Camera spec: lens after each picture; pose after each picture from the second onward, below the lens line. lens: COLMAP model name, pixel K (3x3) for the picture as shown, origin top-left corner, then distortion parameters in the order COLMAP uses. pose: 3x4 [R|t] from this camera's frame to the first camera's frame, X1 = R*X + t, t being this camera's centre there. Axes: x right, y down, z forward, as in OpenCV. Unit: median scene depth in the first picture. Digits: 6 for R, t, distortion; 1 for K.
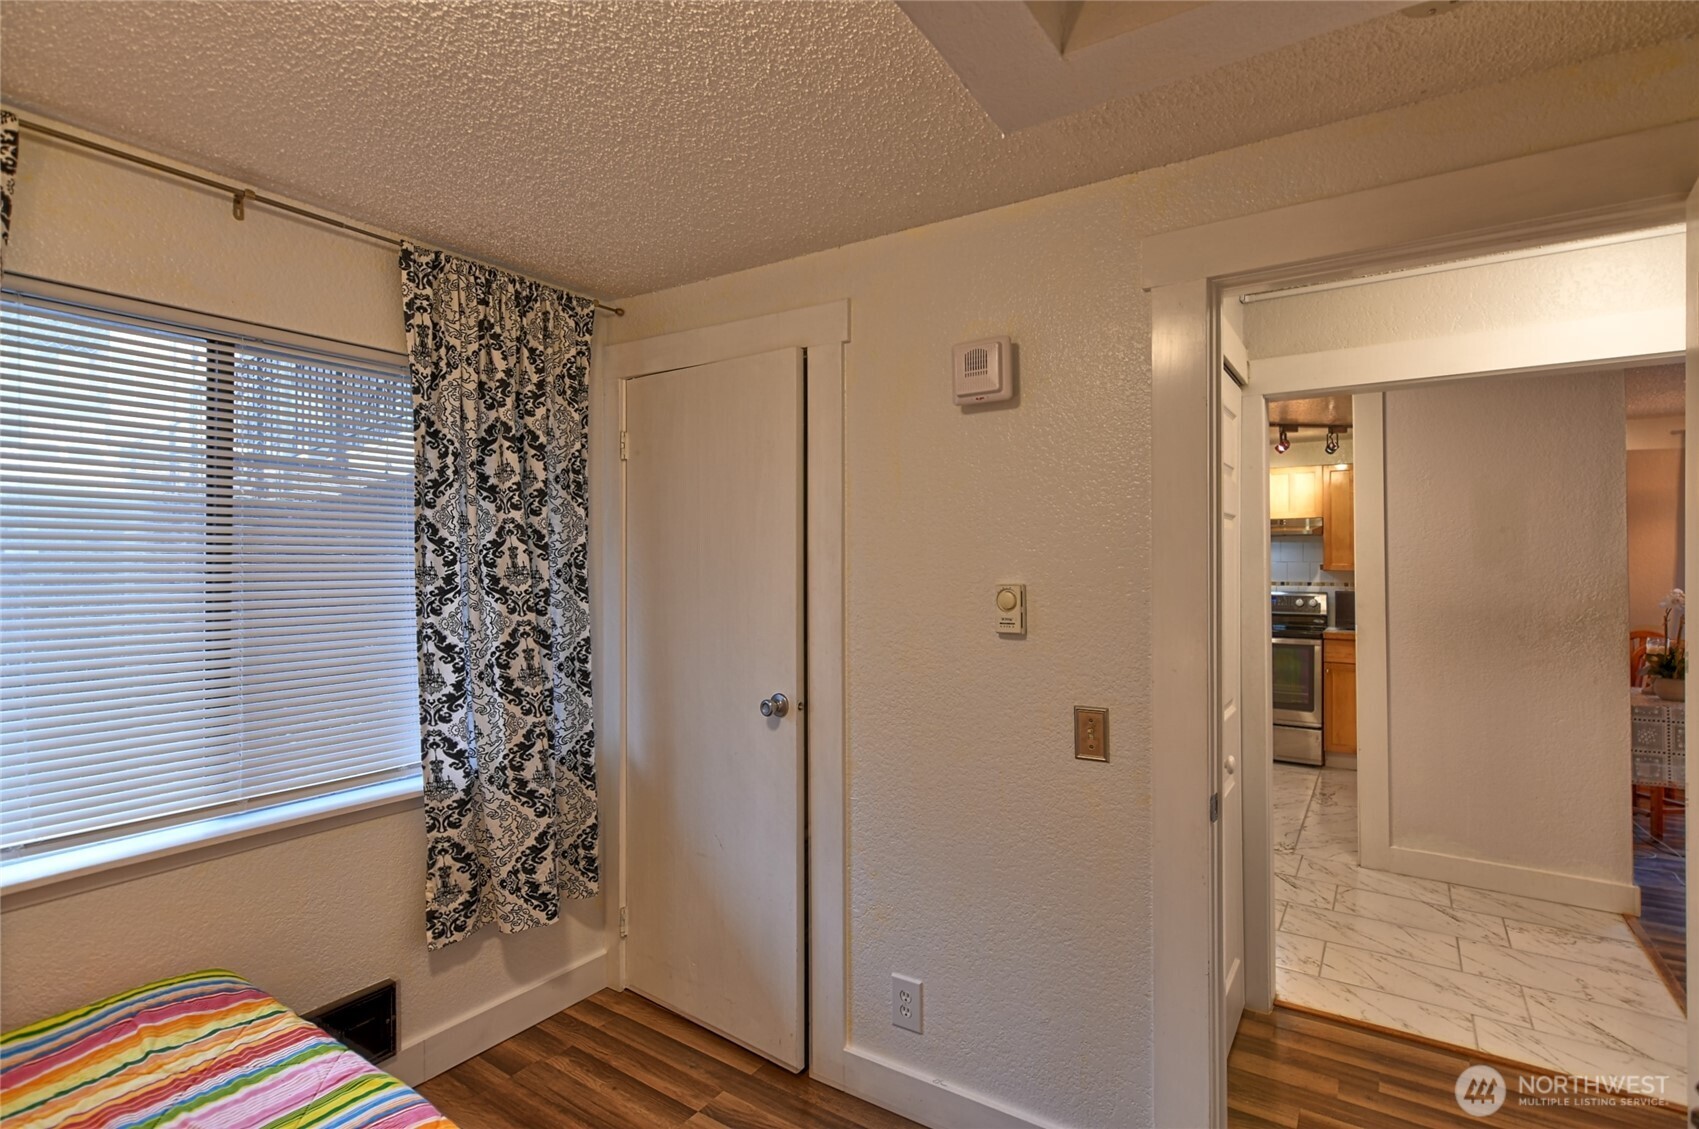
lens RADIAL K [[819.2, 0, 843.2], [0, 819.2, 561.7], [0, 0, 1]] dist [-0.008794, 0.001866]
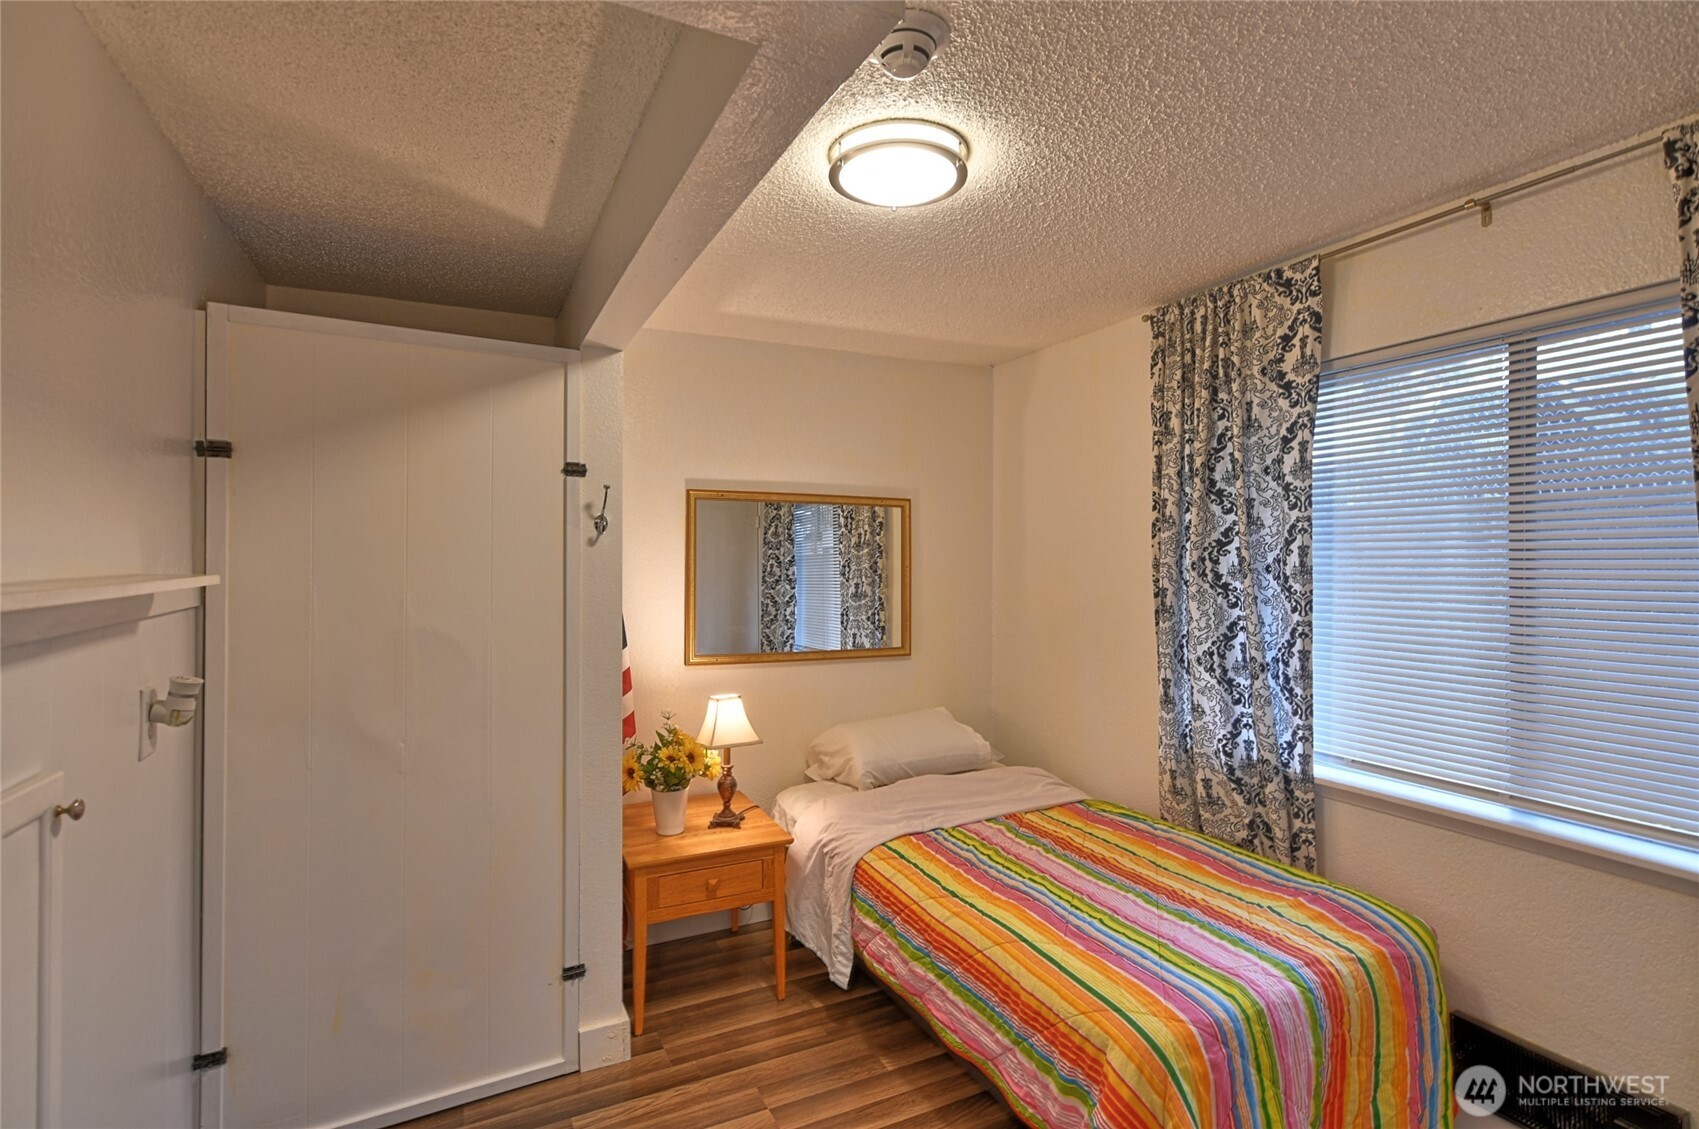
lens RADIAL K [[819.2, 0, 847.1], [0, 819.2, 556.1], [0, 0, 1]] dist [-0.008794, 0.001866]
pose [[-0.509752, -0.001887, -0.860319, 0.687532], [0.003241, 0.999986, -0.004114, -0.000819], [0.860315, -0.004886, -0.509739, 1.021503]]
